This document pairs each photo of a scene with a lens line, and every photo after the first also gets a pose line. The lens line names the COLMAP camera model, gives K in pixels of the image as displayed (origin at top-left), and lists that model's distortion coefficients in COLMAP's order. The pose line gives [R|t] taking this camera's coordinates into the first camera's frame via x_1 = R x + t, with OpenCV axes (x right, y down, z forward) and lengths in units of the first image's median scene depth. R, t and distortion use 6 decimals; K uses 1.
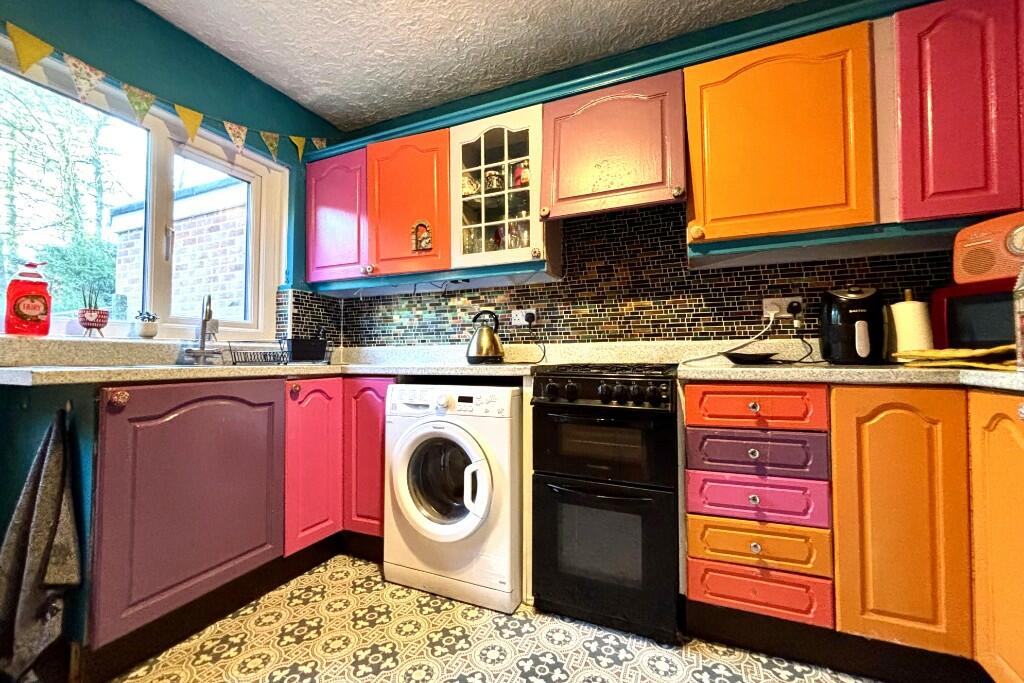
lens RADIAL K [[413.7, 0, 512.0], [0, 413.7, 341.5], [0, 0, 1]] dist [-0.001443, -0.003462]
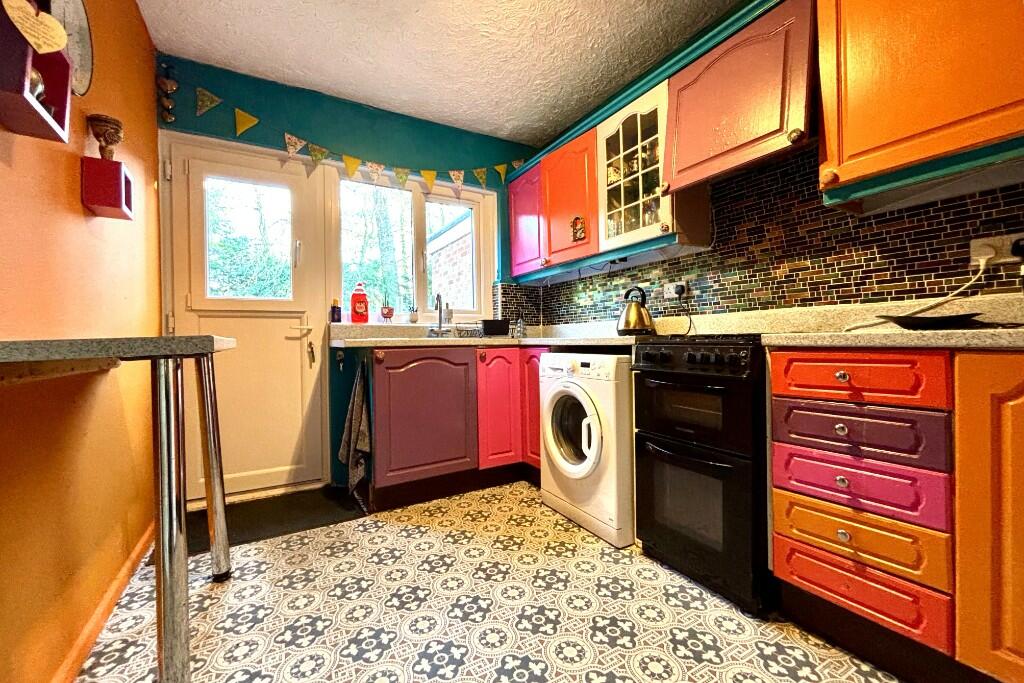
lens RADIAL K [[413.7, 0, 512.0], [0, 413.7, 341.5], [0, 0, 1]] dist [-0.001443, -0.003462]
pose [[0.803685, -0.007155, -0.595012, 0.363112], [0.035169, 0.998751, 0.035494, 0.019899], [0.594015, -0.049452, 0.802933, -0.070002]]
